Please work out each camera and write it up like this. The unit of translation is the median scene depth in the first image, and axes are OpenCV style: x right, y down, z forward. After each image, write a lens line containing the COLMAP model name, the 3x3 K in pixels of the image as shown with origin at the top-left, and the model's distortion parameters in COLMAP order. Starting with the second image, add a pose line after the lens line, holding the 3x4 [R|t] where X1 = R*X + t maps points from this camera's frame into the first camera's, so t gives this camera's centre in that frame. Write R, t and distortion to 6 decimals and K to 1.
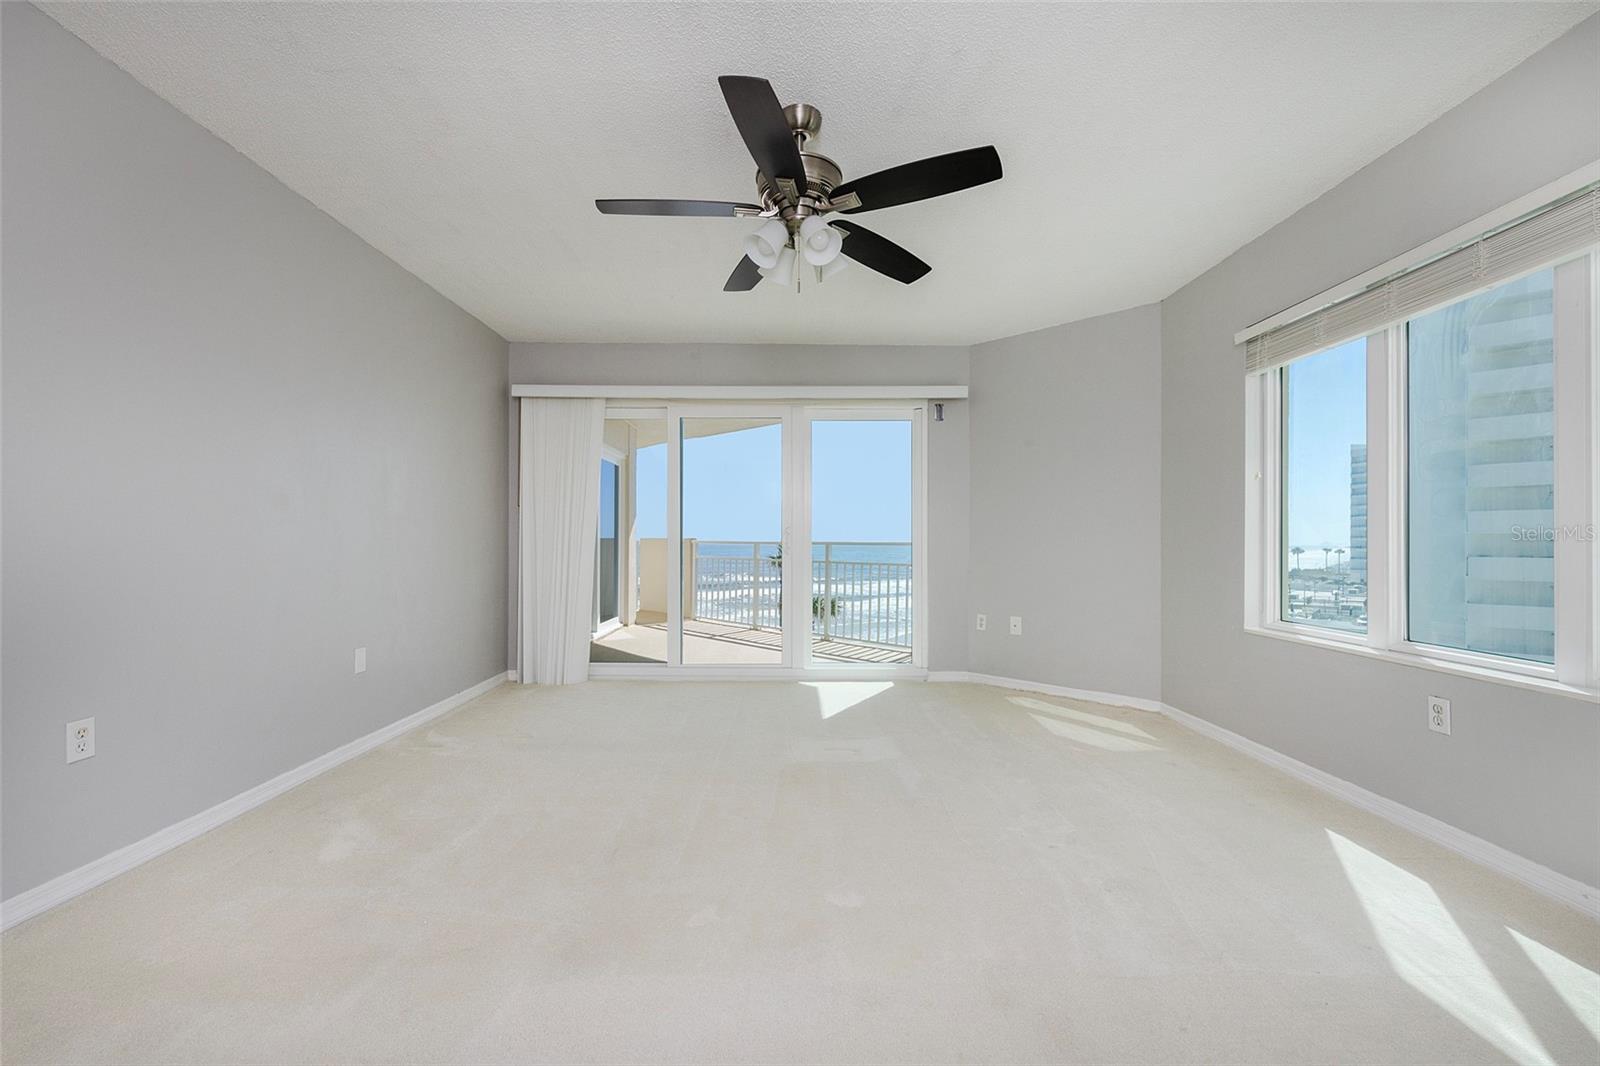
lens RADIAL K [[641.6, 0, 801.8], [0, 641.6, 548.6], [0, 0, 1]] dist [-0.002193, 0.000038]
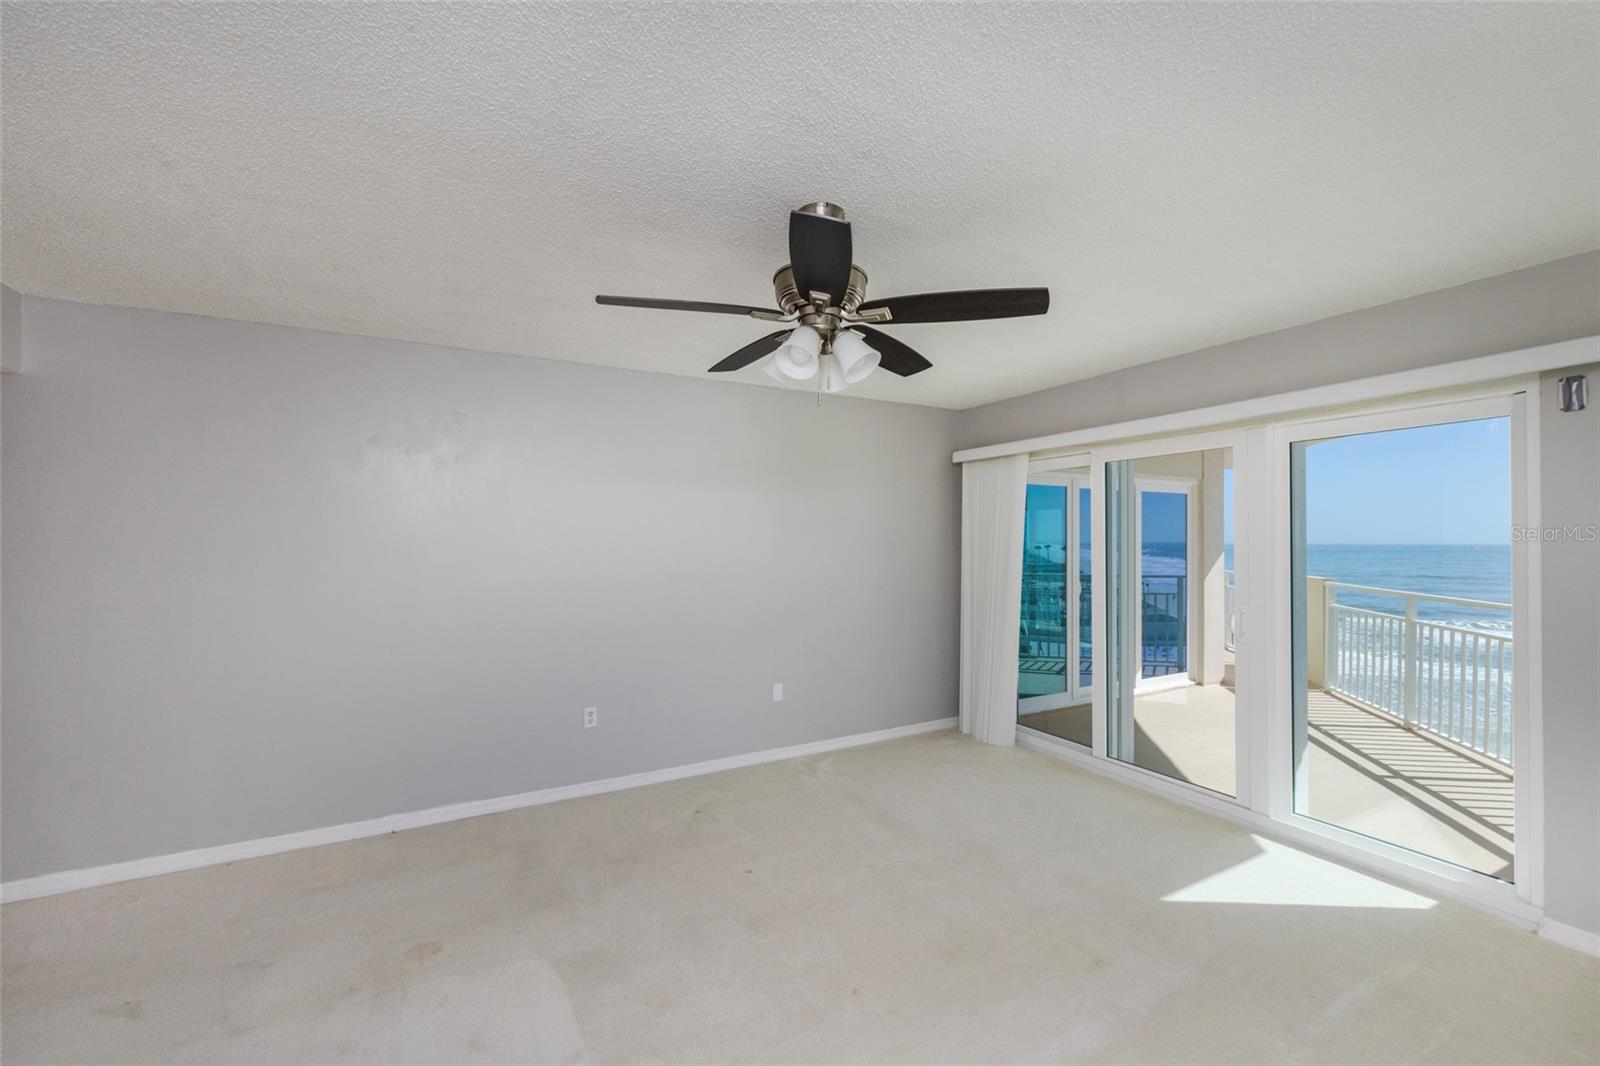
lens RADIAL K [[654.7, 0, 822.5], [0, 654.7, 545.6], [0, 0, 1]] dist [0.000771, 0.000439]
pose [[0.476330, 0.007639, -0.879233, 0.392824], [-0.008559, 0.999955, 0.004051, -0.097932], [0.879225, 0.005596, 0.476374, 0.271622]]
